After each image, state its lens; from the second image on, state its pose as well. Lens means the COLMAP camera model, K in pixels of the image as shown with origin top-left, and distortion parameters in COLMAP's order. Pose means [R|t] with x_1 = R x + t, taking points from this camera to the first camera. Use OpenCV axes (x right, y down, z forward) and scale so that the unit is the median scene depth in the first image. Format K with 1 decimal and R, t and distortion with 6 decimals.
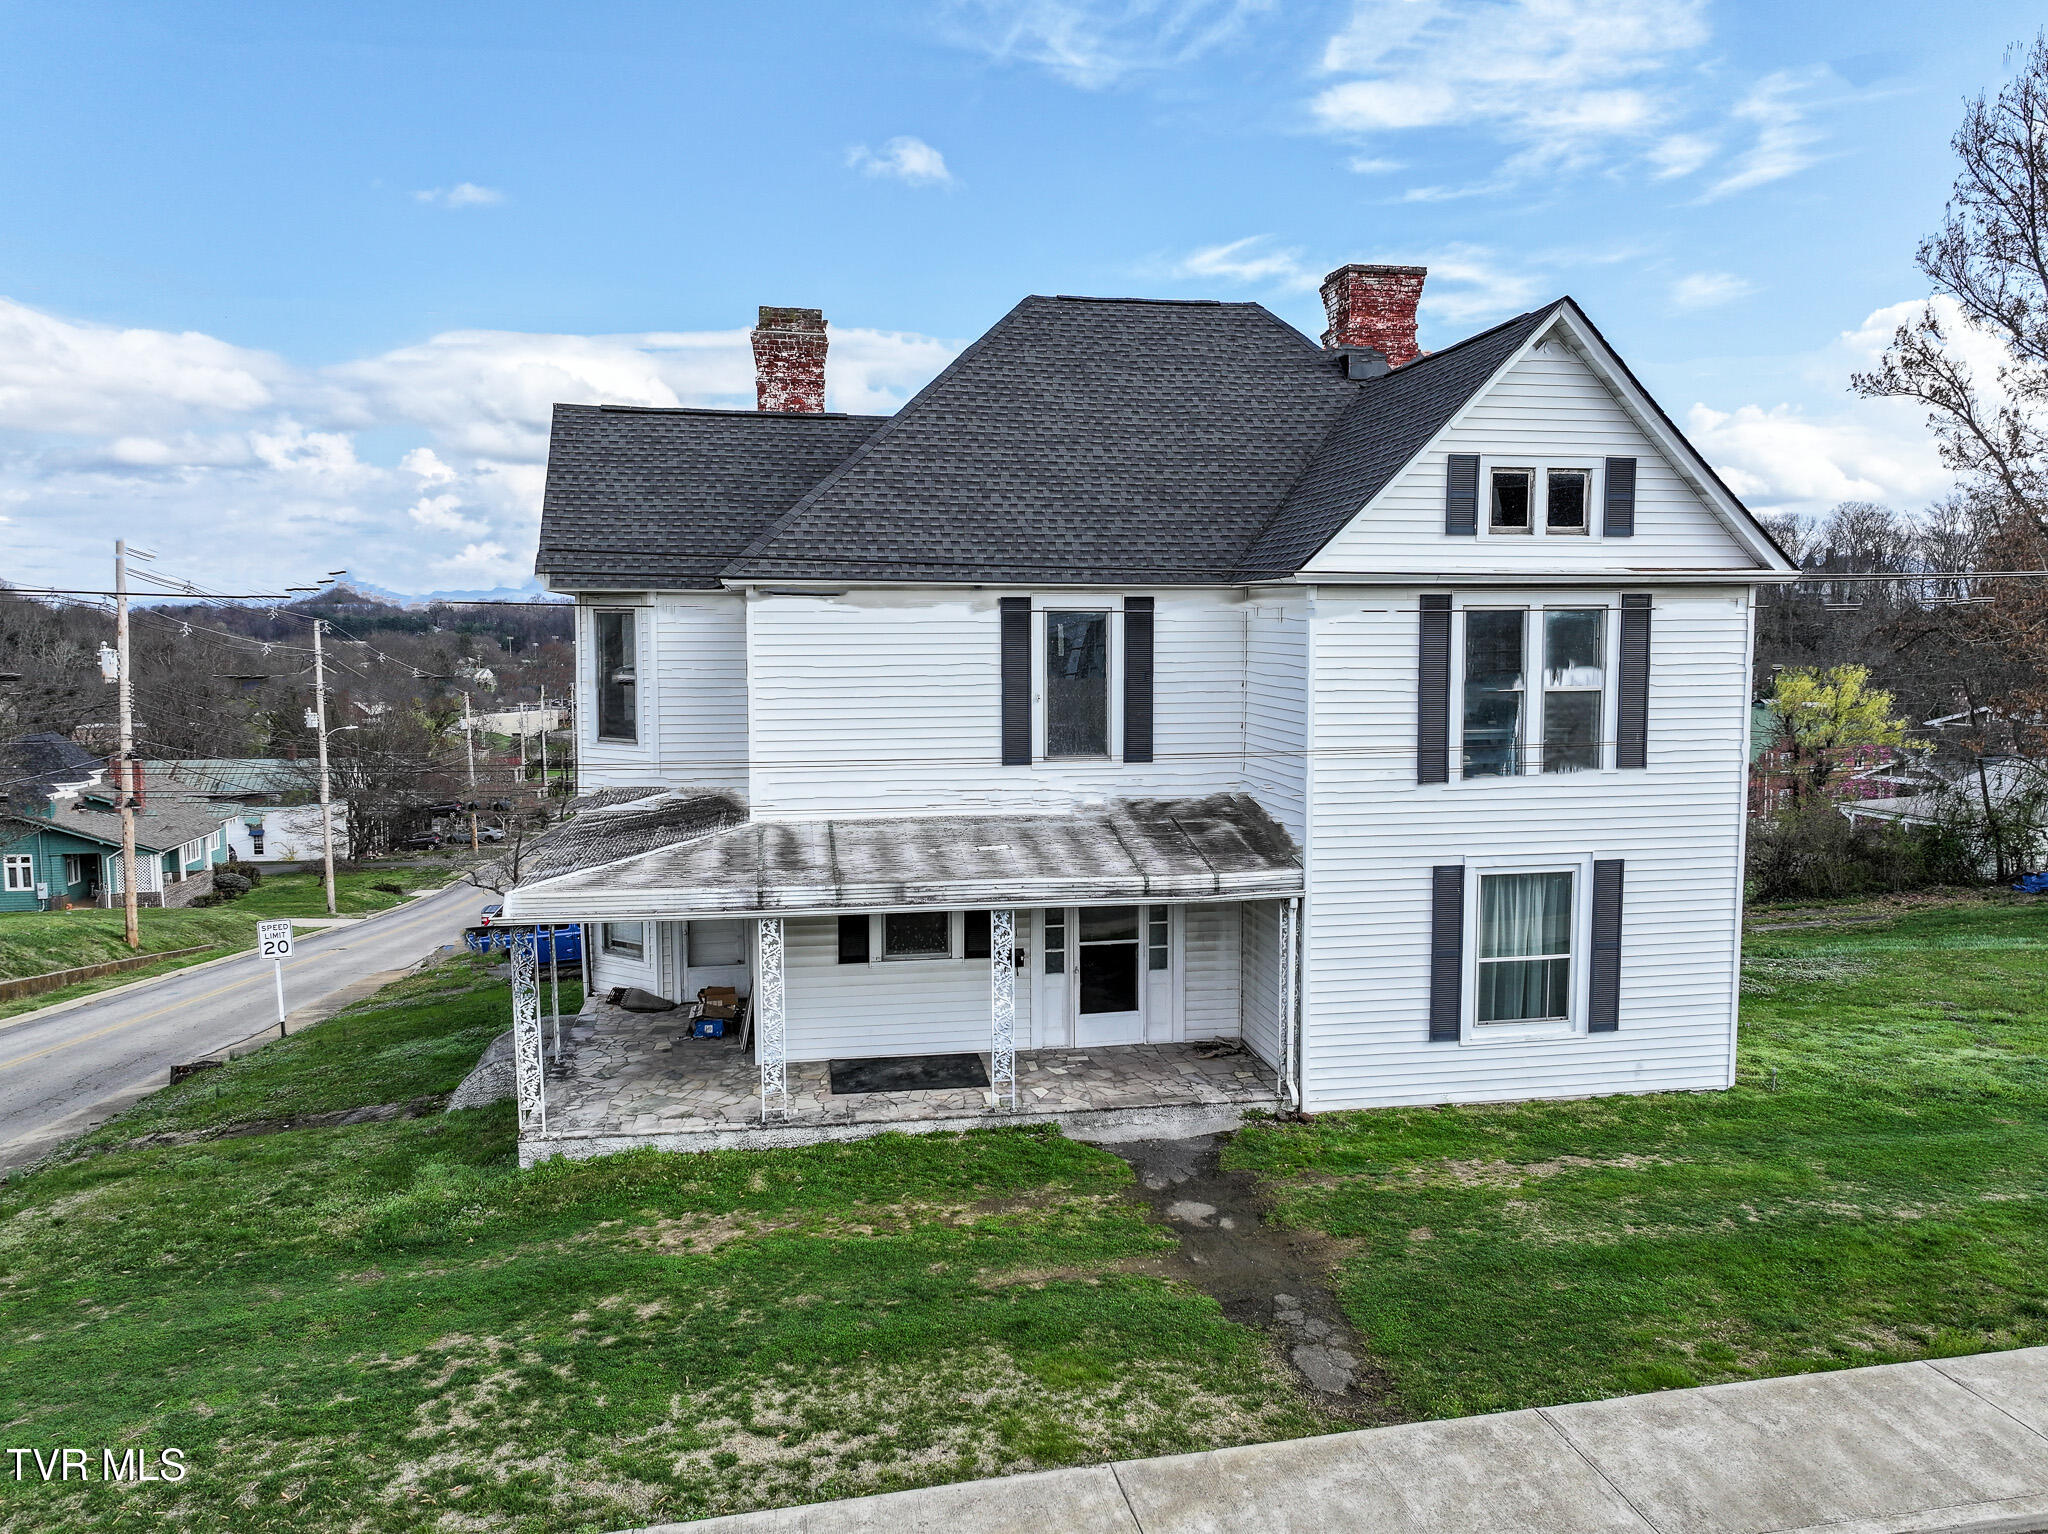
lens RADIAL K [[1448.0, 0, 1034.8], [0, 1448.0, 757.0], [0, 0, 1]] dist [0.002804, 0.008684]
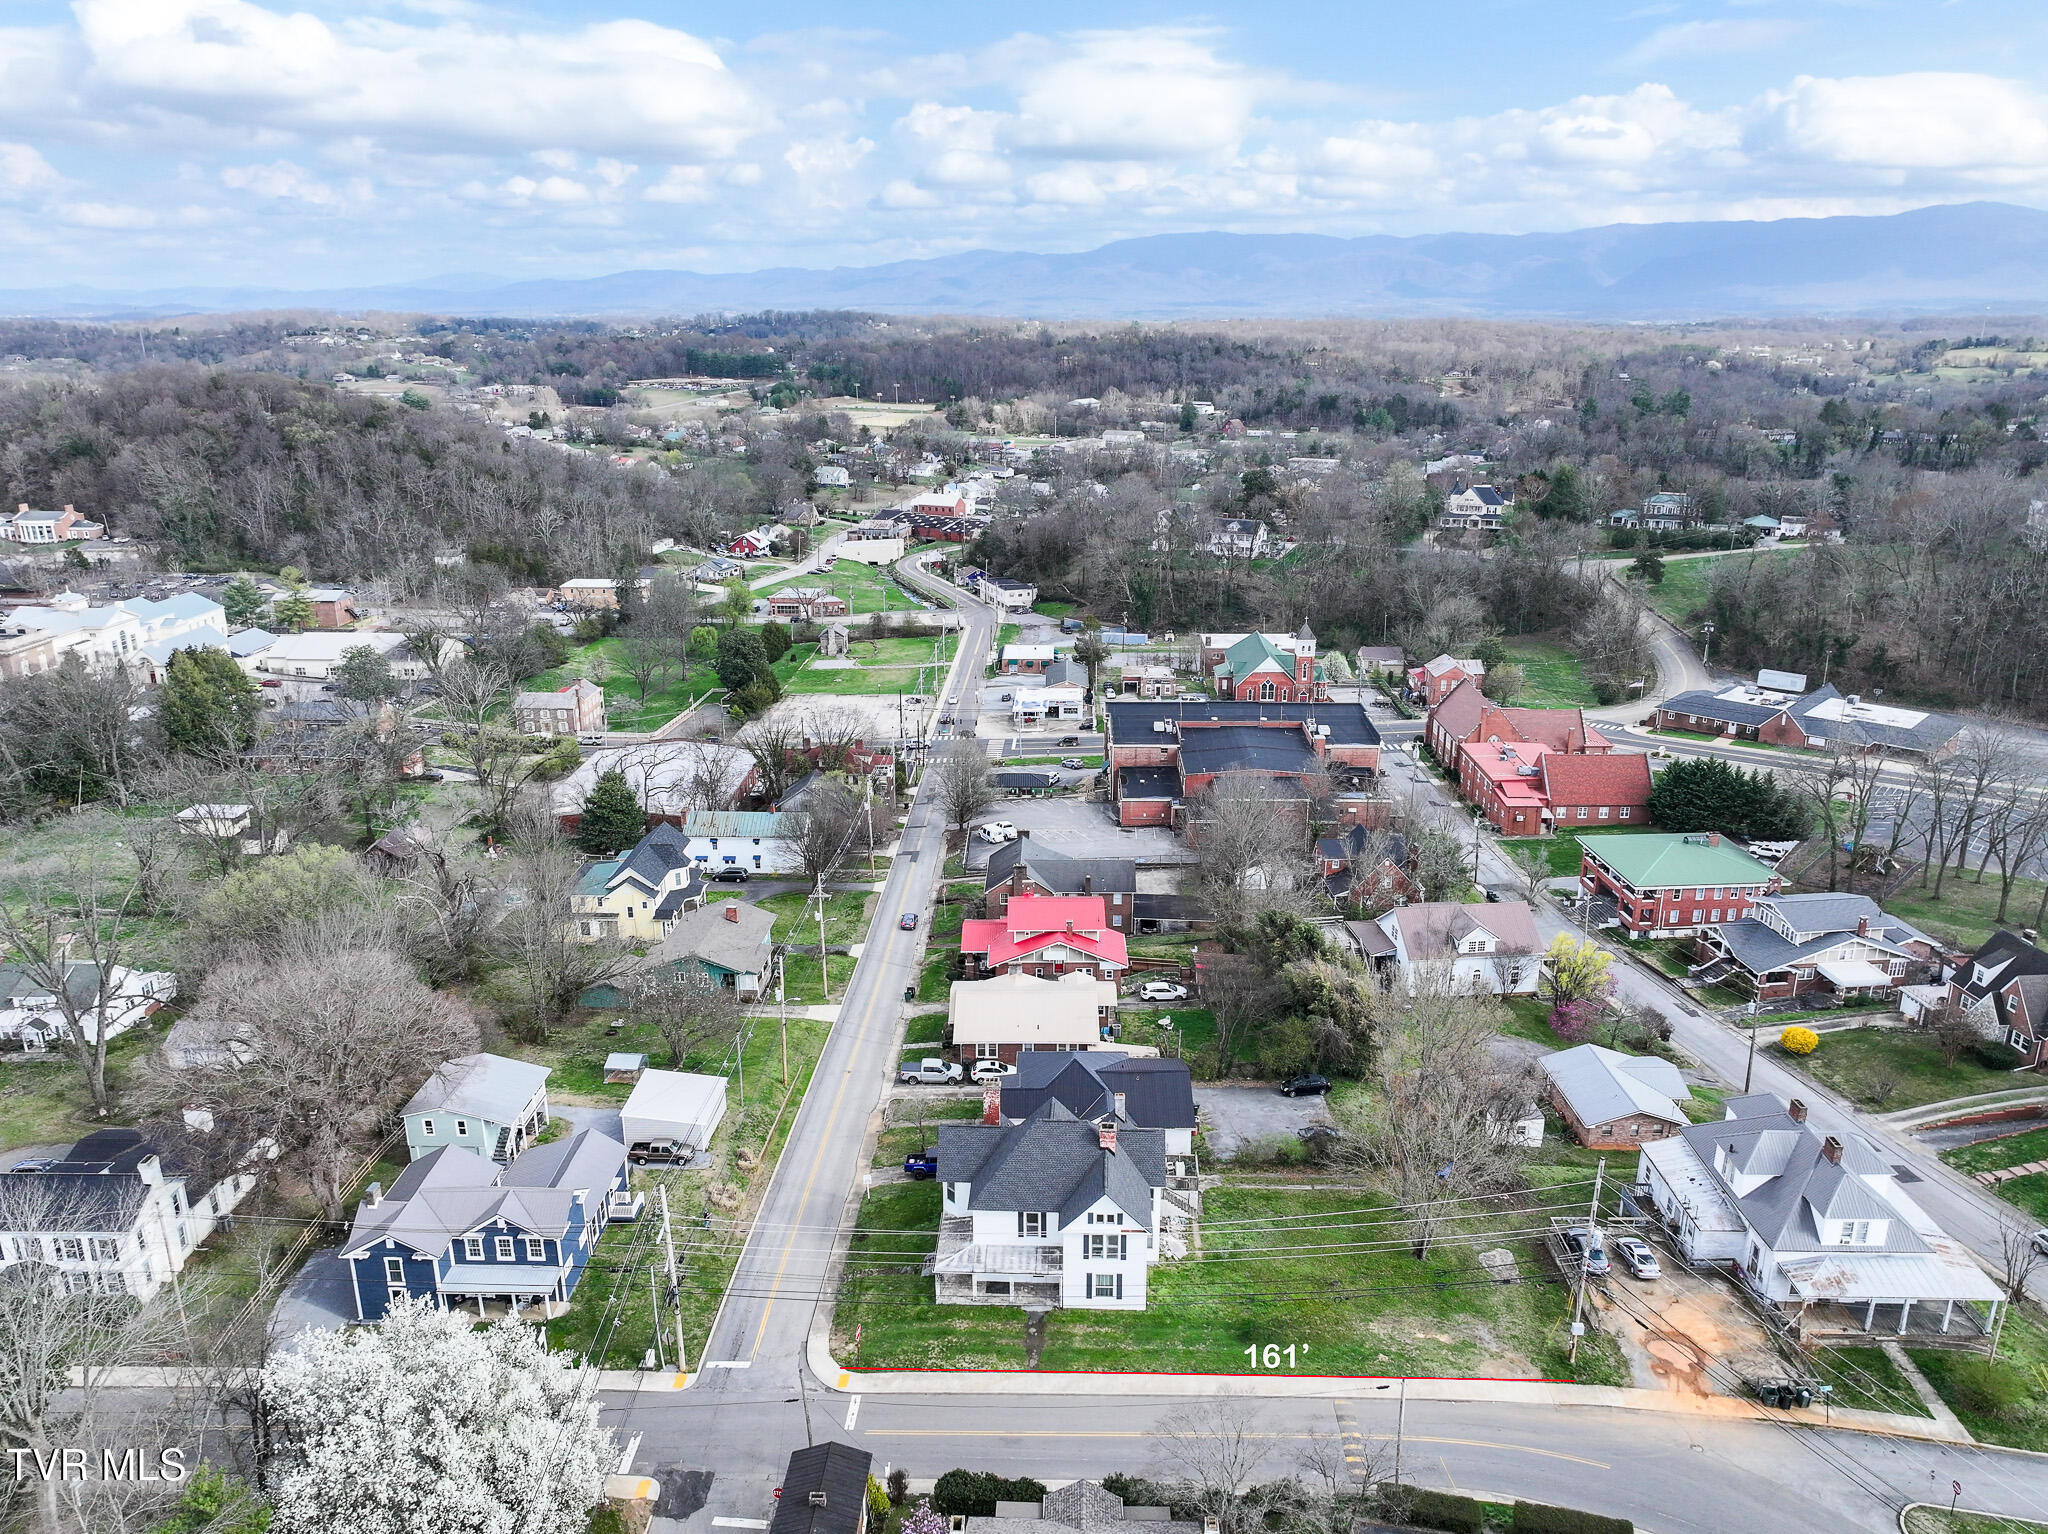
lens RADIAL K [[1448.0, 0, 1034.1], [0, 1448.0, 766.1], [0, 0, 1]] dist [0.002804, 0.008684]
pose [[0.974413, 0.066497, -0.214701, 1.246113], [-0.017585, 0.974860, 0.222121, -3.360878], [0.224074, -0.212663, 0.951087, -4.357907]]
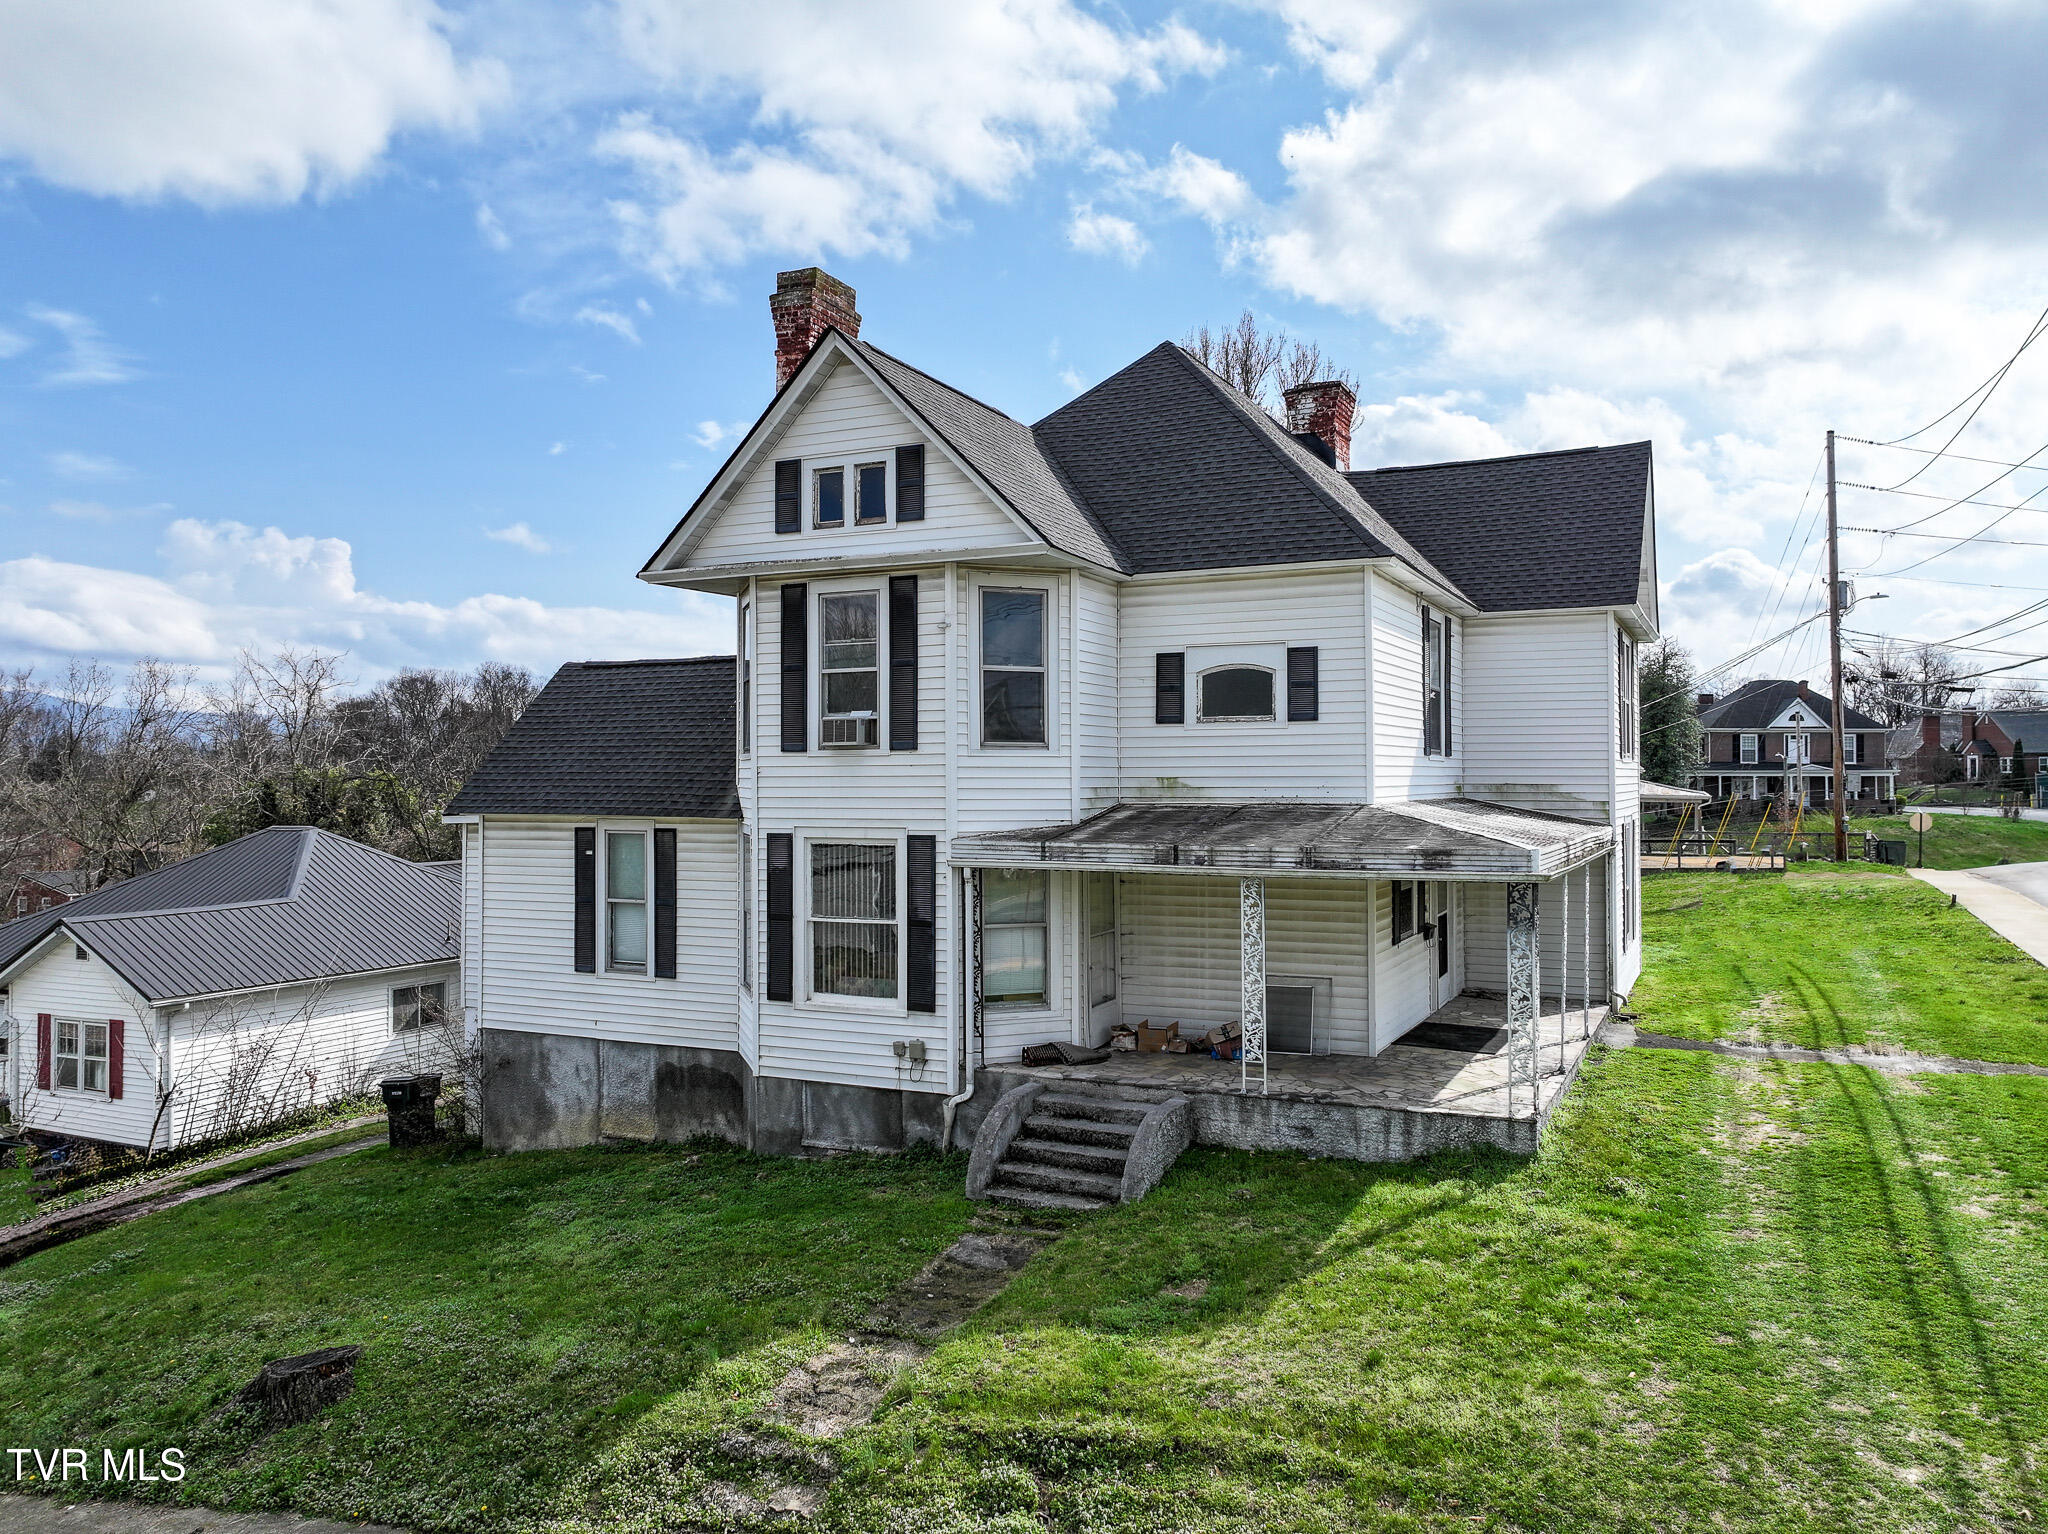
lens RADIAL K [[1448.0, 0, 1027.1], [0, 1448.0, 753.6], [0, 0, 1]] dist [0.002804, 0.008684]
pose [[0.597903, 0.014678, 0.801434, -1.242210], [0.074188, 0.994527, -0.073561, 0.072162], [-0.798128, 0.103439, 0.593542, 0.657728]]
